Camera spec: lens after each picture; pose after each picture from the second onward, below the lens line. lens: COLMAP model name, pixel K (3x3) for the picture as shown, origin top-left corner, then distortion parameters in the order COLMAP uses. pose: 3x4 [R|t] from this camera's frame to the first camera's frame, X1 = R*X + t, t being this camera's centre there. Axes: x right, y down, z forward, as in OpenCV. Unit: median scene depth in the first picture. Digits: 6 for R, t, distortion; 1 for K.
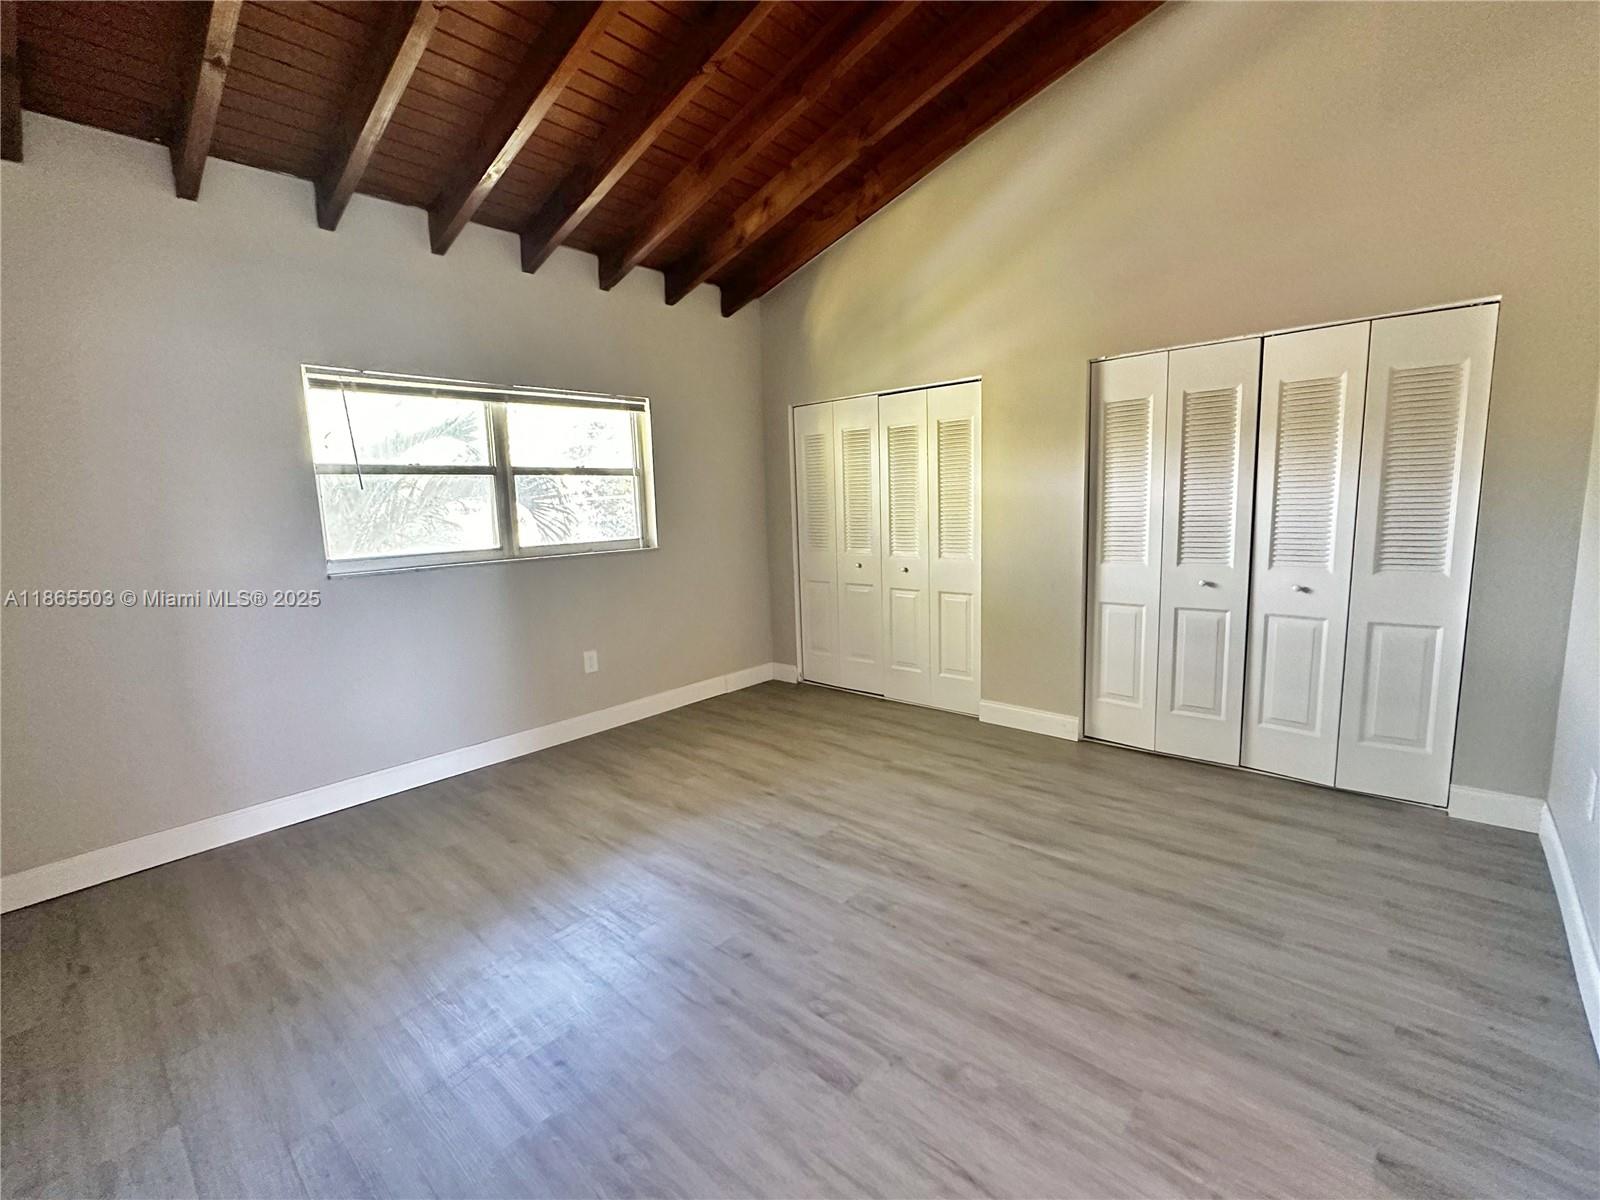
lens RADIAL K [[703.3, 0, 800.0], [0, 703.3, 600.0], [0, 0, 1]] dist [-0.004908, 0.000072]
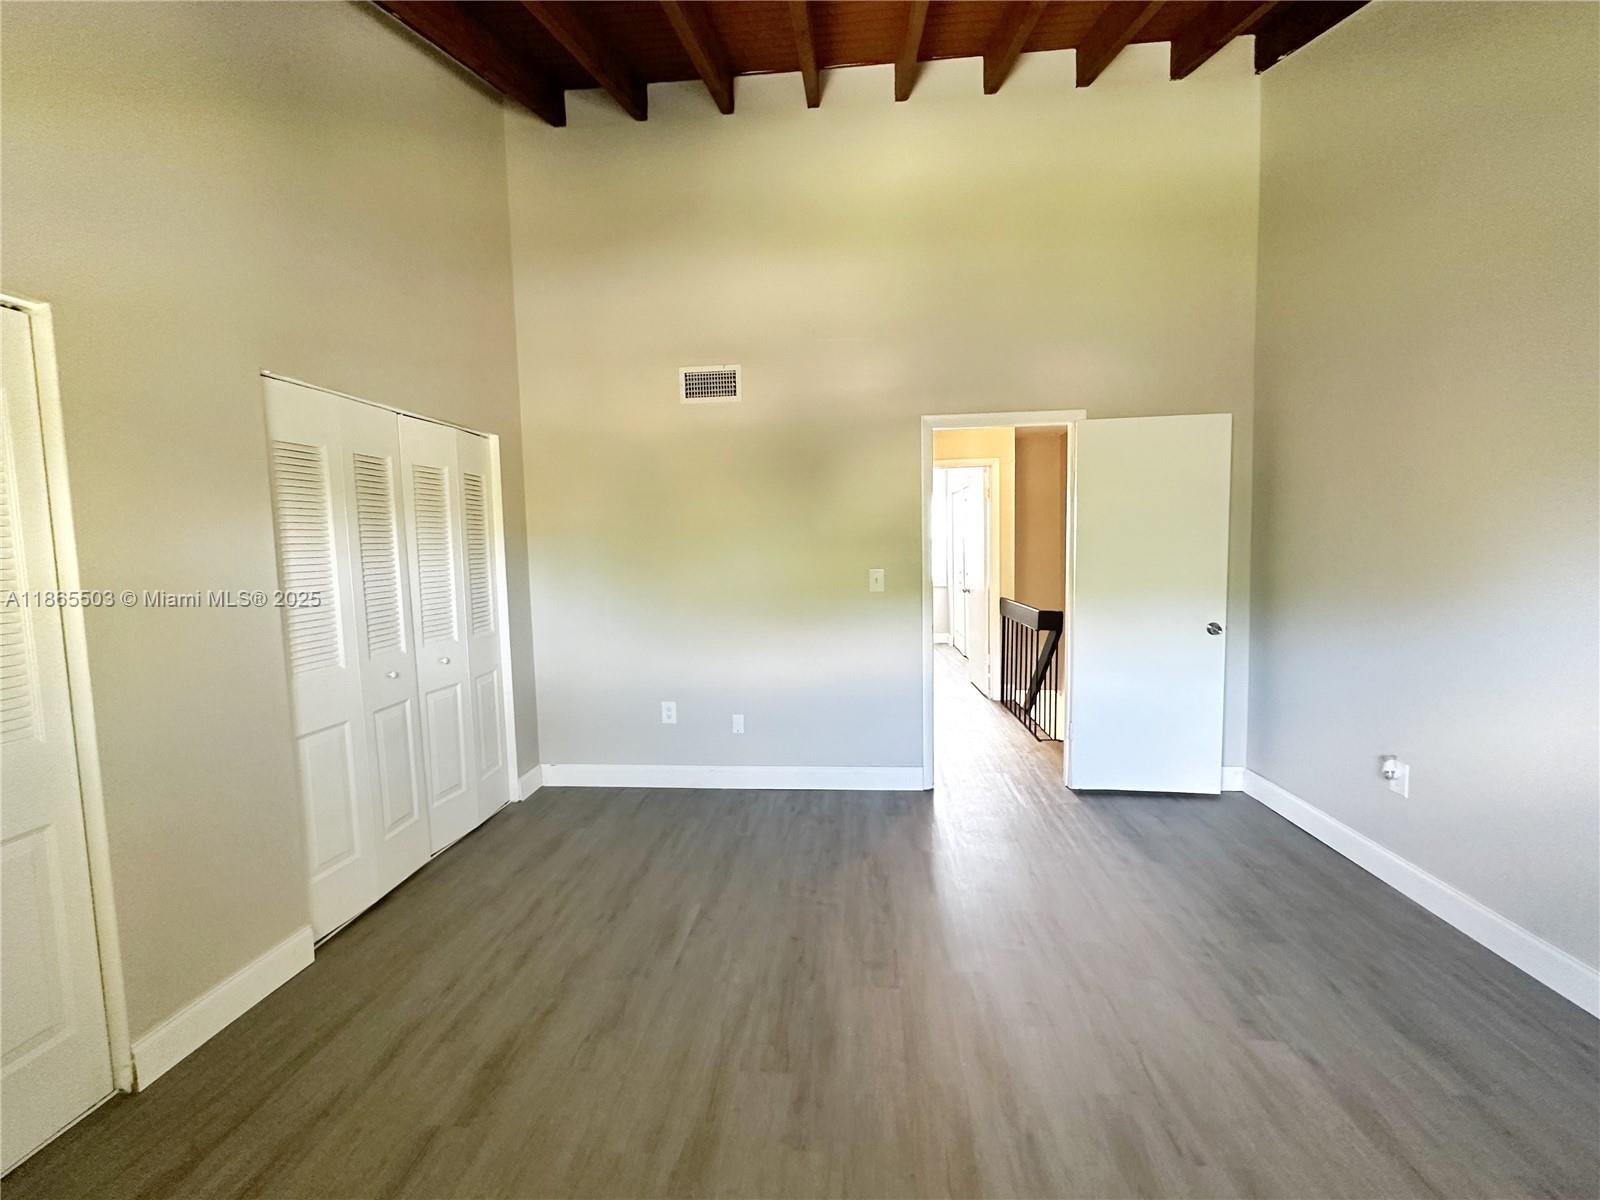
lens RADIAL K [[703.3, 0, 800.0], [0, 703.3, 600.0], [0, 0, 1]] dist [-0.004908, 0.000072]
pose [[-0.604060, -0.016605, 0.796766, -0.407977], [0.155984, 0.977982, 0.138639, -0.151529], [-0.781525, 0.208029, -0.588169, 1.064405]]
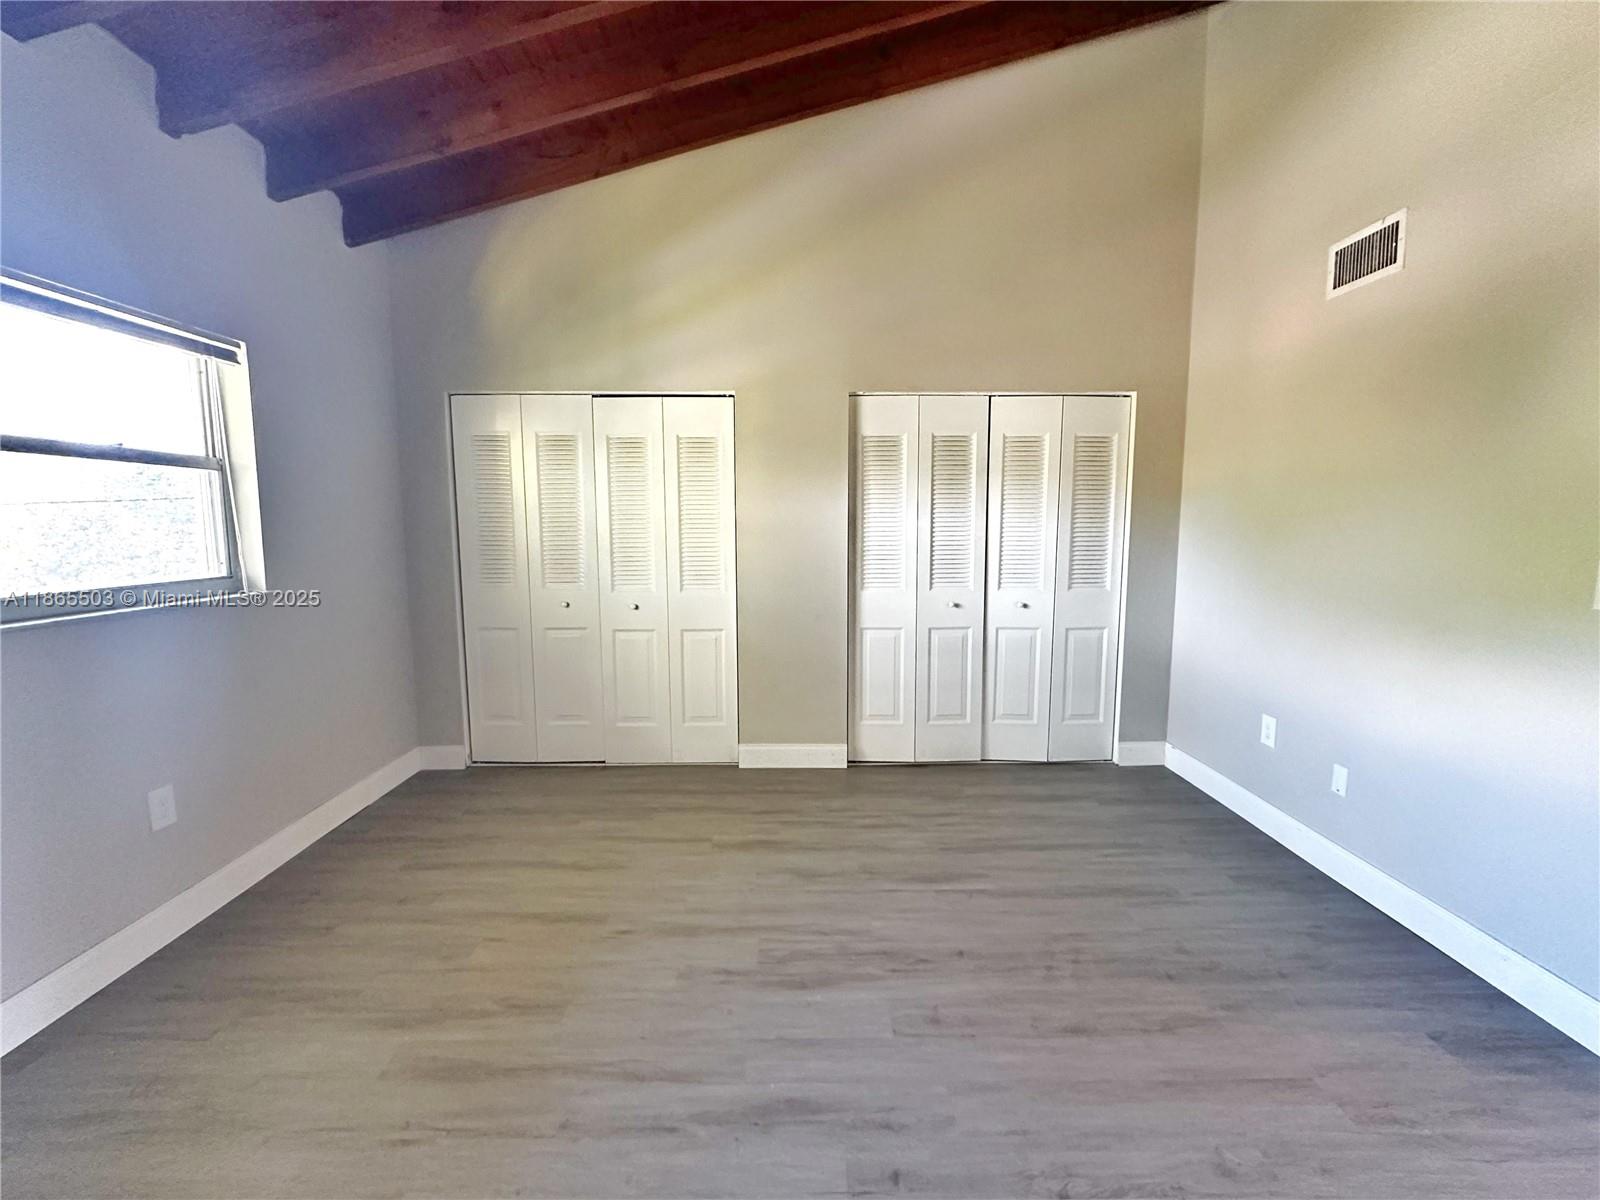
lens RADIAL K [[703.3, 0, 800.0], [0, 703.3, 600.0], [0, 0, 1]] dist [-0.004908, 0.000072]
pose [[0.732716, -0.045321, 0.679024, -0.359578], [0.073664, 0.997199, -0.012931, -0.033532], [-0.676536, 0.059494, 0.734002, 0.324748]]
